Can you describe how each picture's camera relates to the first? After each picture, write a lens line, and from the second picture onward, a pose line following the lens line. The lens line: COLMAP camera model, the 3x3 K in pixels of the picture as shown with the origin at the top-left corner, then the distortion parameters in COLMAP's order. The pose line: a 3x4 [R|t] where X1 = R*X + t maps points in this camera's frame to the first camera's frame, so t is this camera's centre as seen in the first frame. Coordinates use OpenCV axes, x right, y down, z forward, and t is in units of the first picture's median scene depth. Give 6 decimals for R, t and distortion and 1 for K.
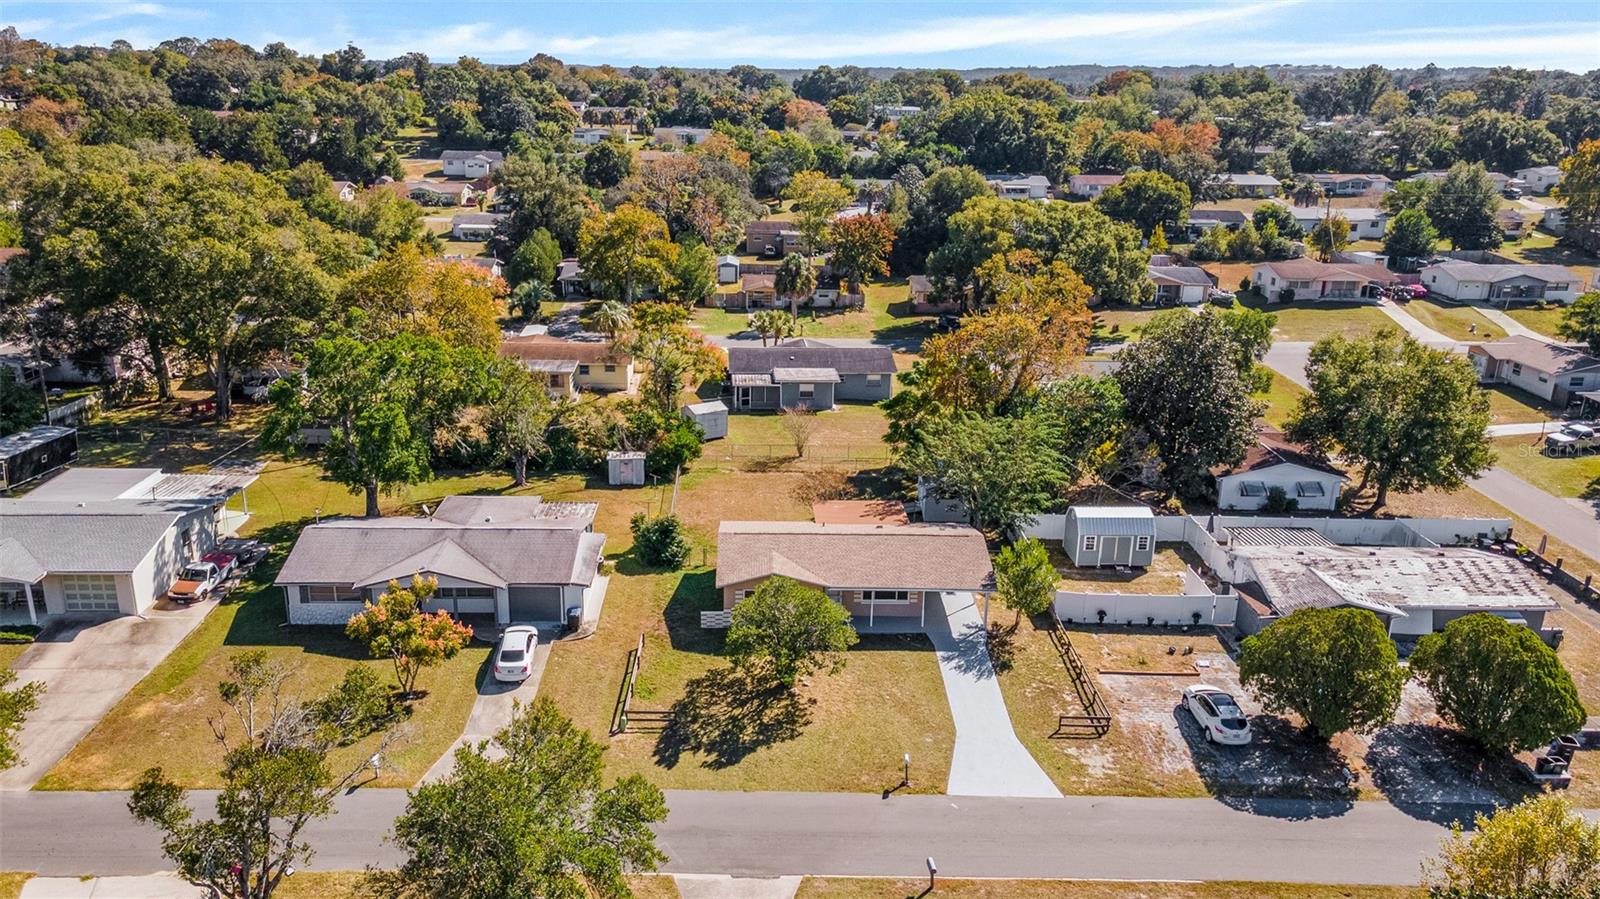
lens RADIAL K [[1182.8, 0, 809.3], [0, 1182.8, 443.1], [0, 0, 1]] dist [0.031494, 0.031735]
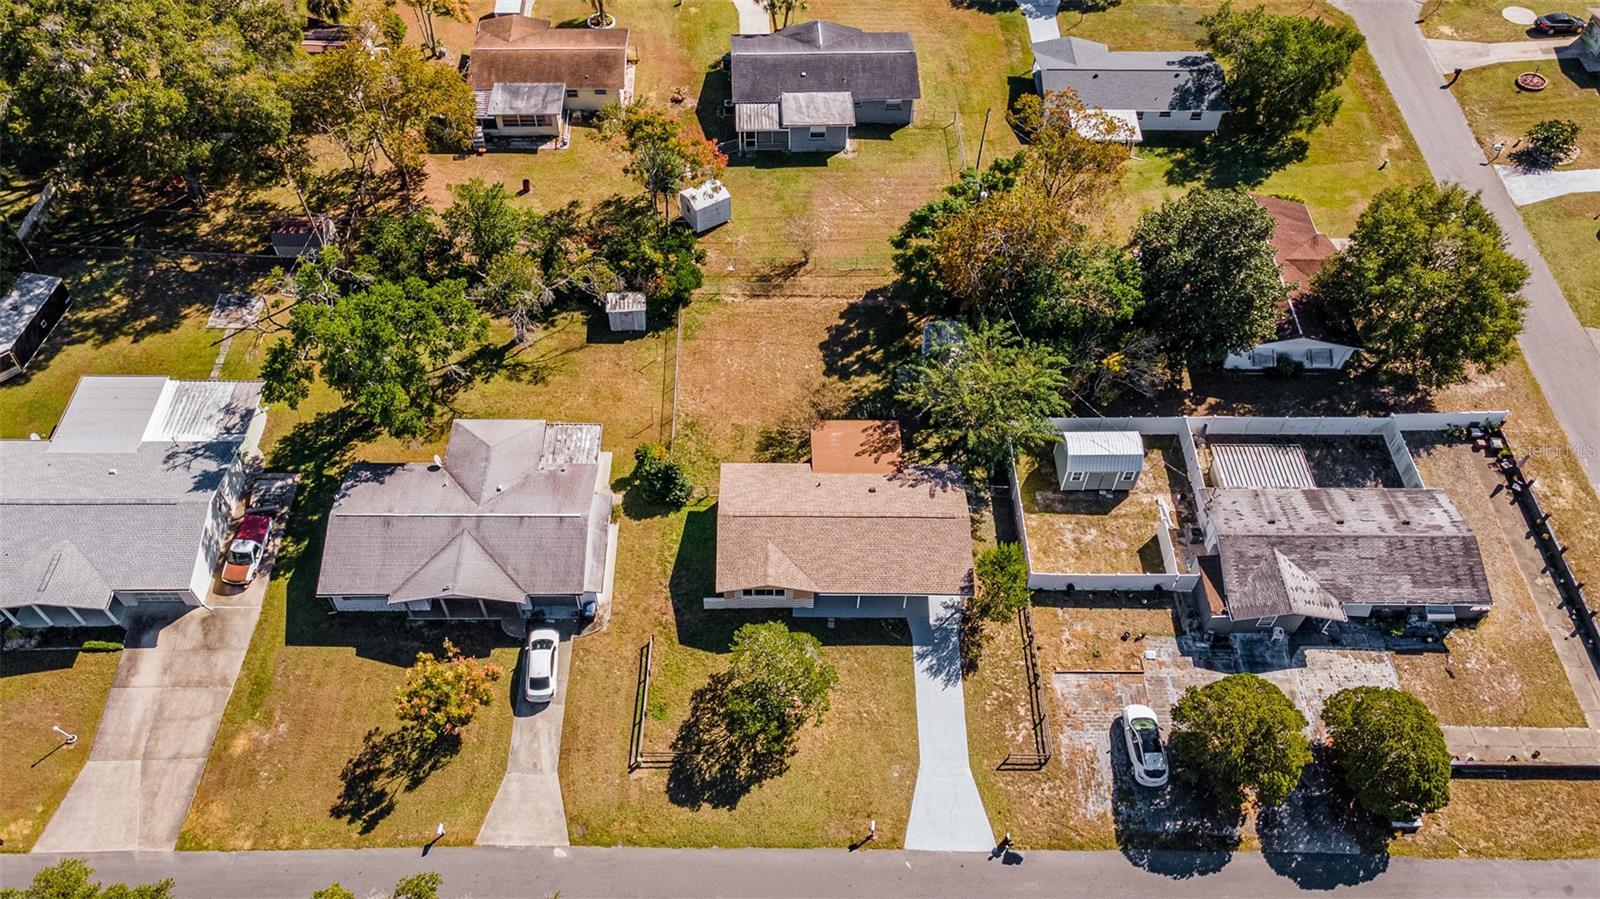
lens RADIAL K [[1223.5, 0, 807.2], [0, 1223.5, 431.1], [0, 0, 1]] dist [0.043389, 0.004888]
pose [[0.999450, 0.028991, -0.016110, 0.016902], [-0.015169, 0.831529, 0.555274, -0.549021], [0.029494, -0.554724, 0.831512, 0.122635]]
